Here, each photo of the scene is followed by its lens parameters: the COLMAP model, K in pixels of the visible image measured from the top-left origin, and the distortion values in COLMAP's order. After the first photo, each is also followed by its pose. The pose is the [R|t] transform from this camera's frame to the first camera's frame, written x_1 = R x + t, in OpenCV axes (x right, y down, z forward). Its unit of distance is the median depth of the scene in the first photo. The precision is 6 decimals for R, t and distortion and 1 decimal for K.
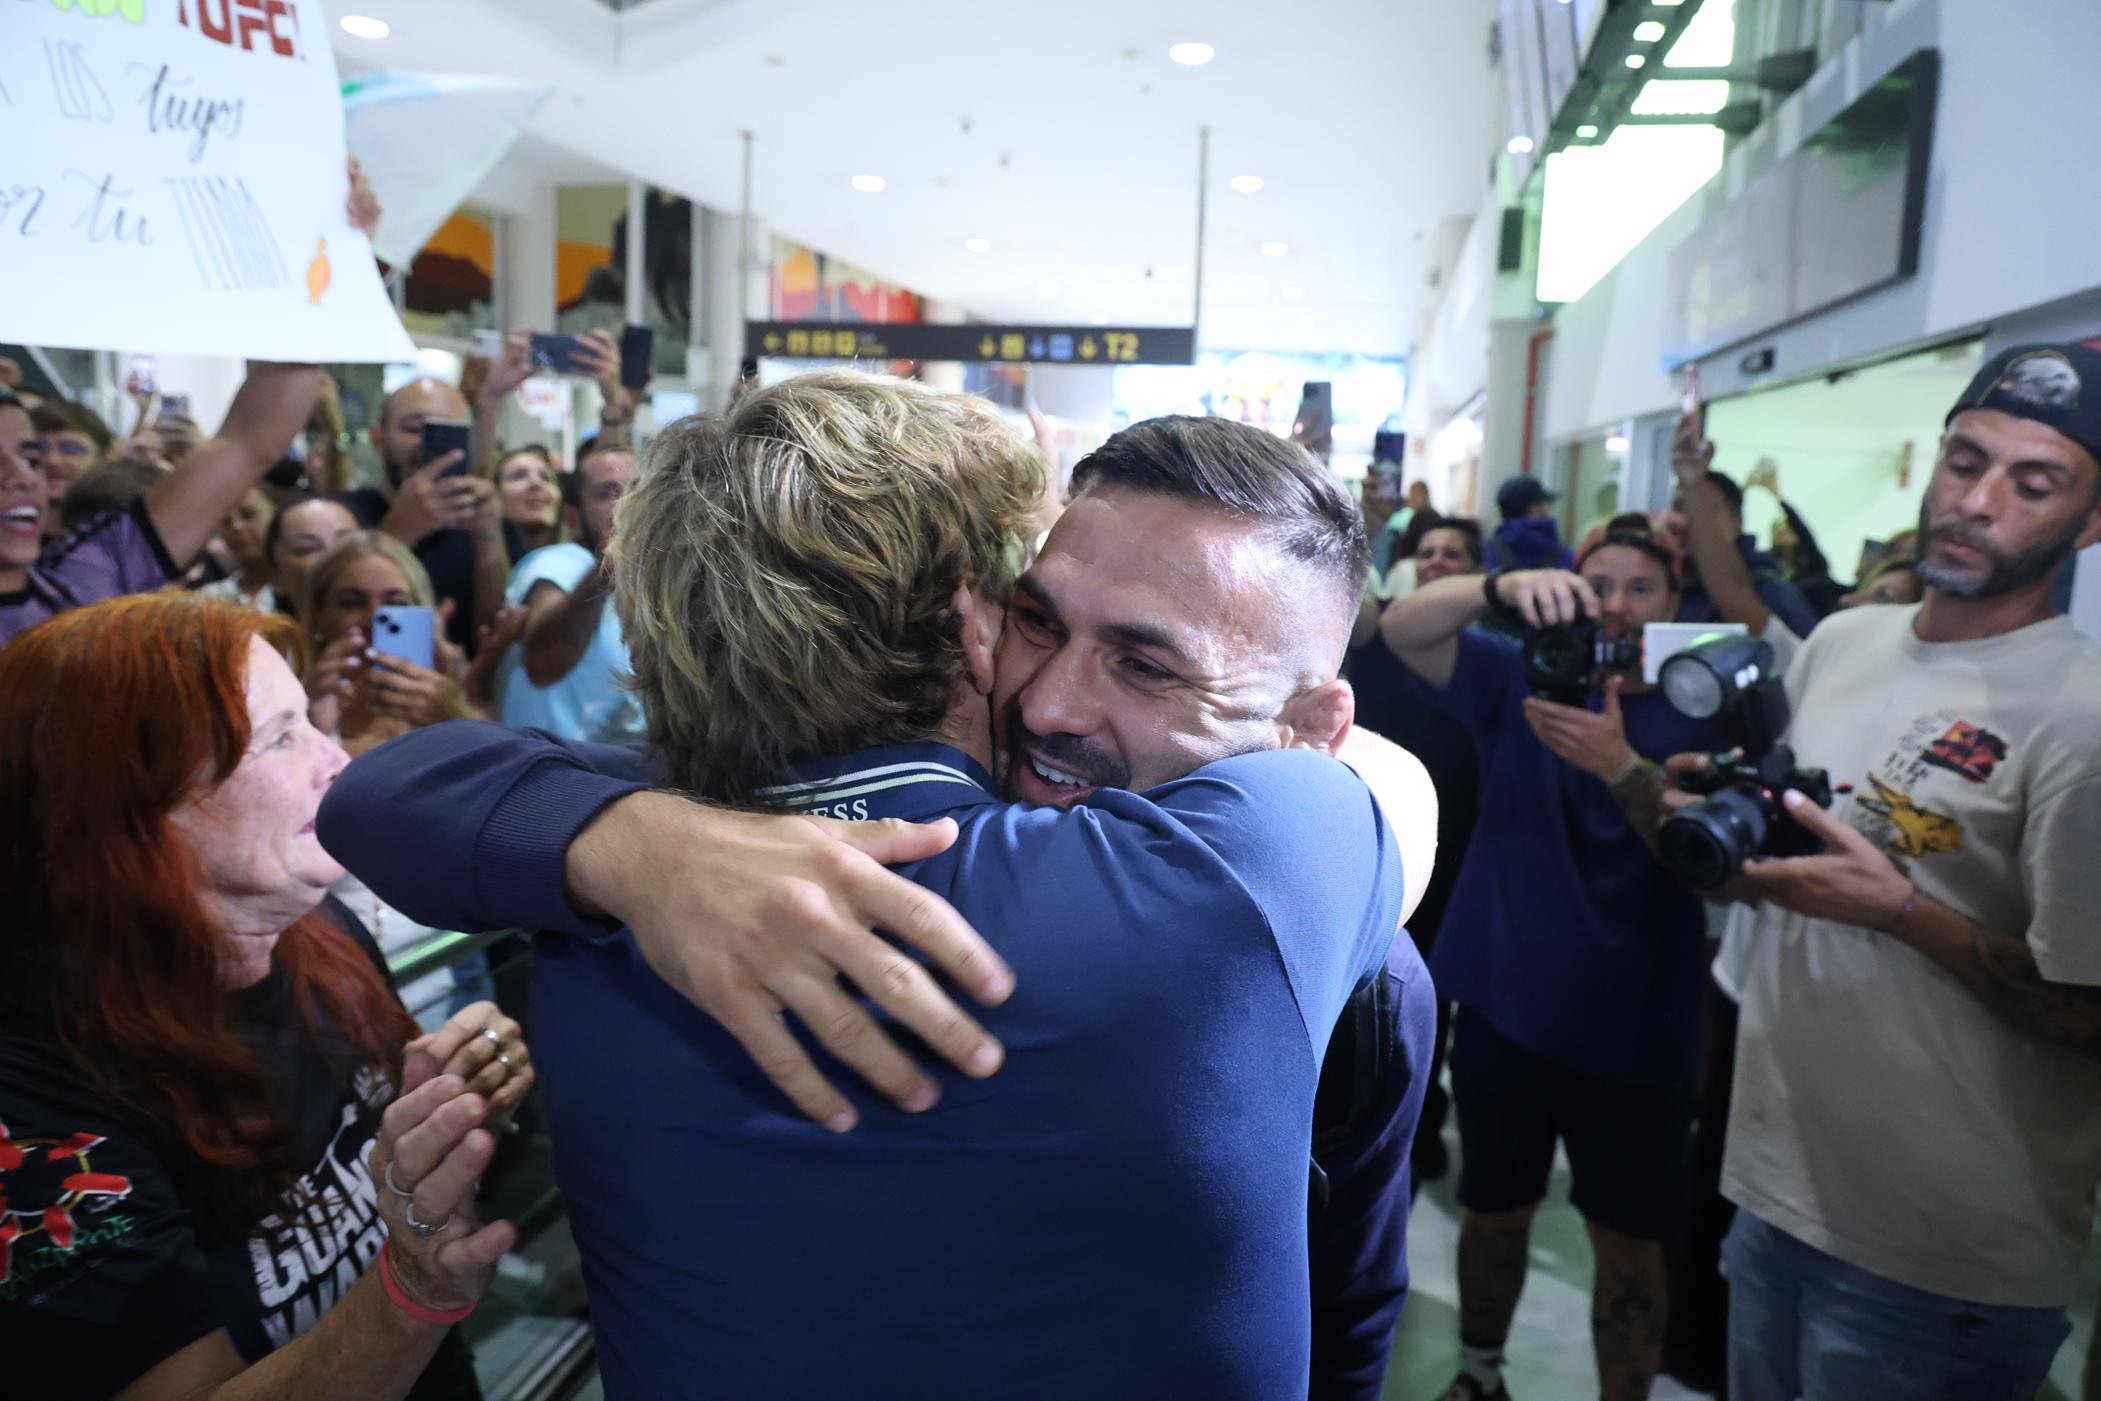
lens RADIAL K [[1445.5, 0, 1062.4], [0, 1445.5, 706.8], [0, 0, 1]] dist [-0.104746, 0.078193]
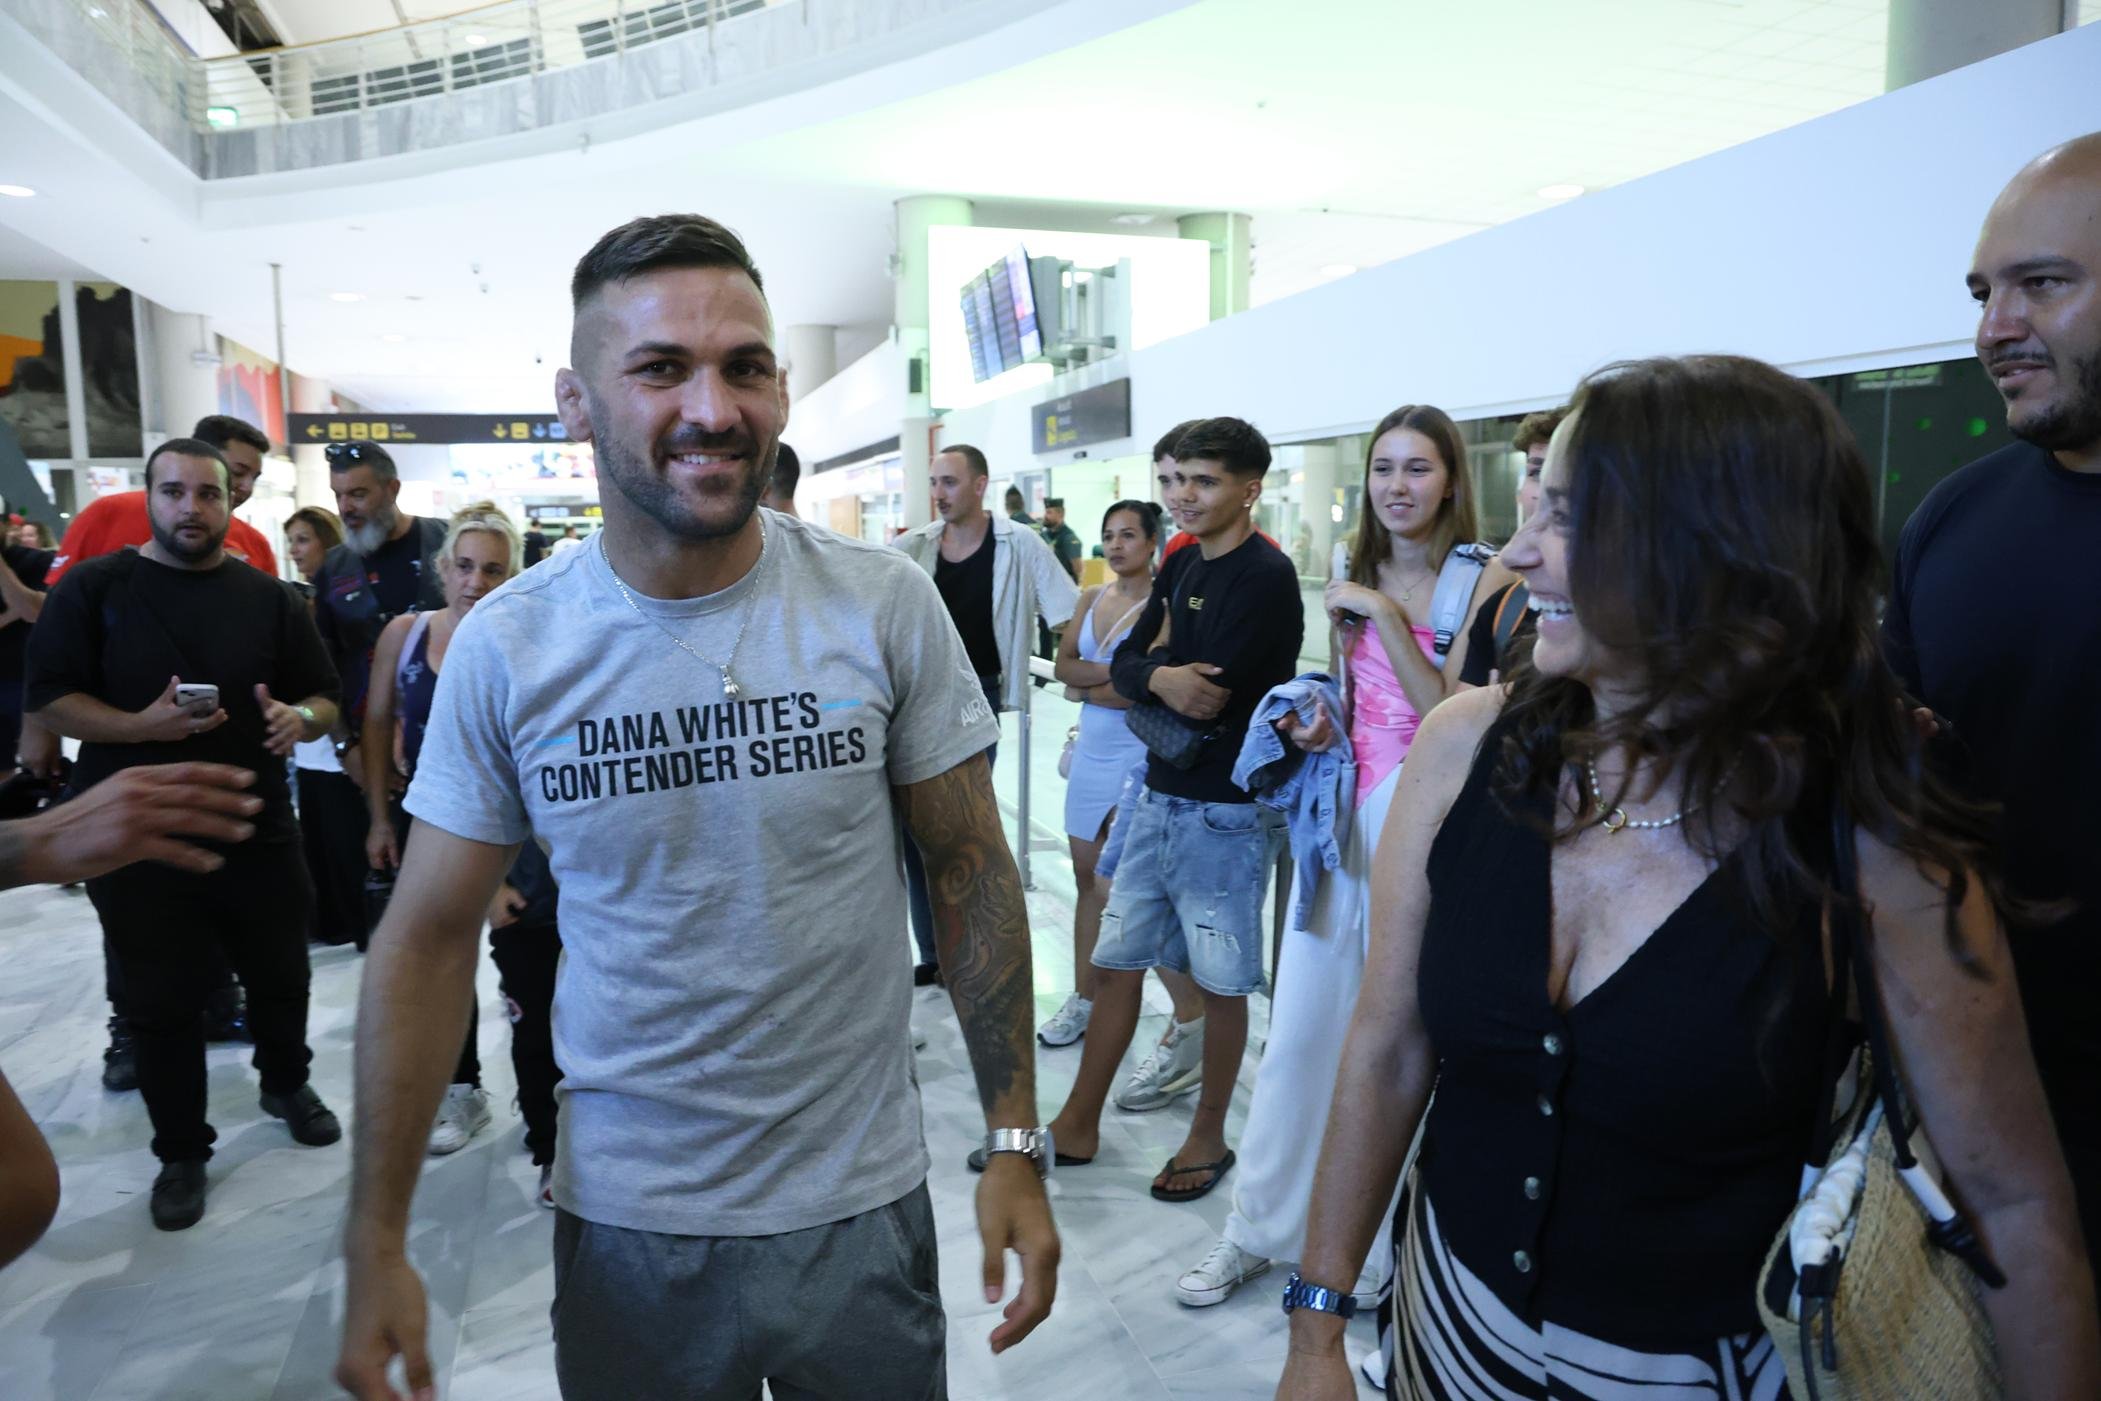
lens RADIAL K [[1445.5, 0, 1062.4], [0, 1445.5, 706.8], [0, 0, 1]] dist [-0.104746, 0.078193]
pose [[0.867993, -0.110973, 0.484018, -0.261159], [0.125055, 0.992145, 0.003210, 0.064653], [-0.480572, 0.057743, 0.875052, -0.389862]]
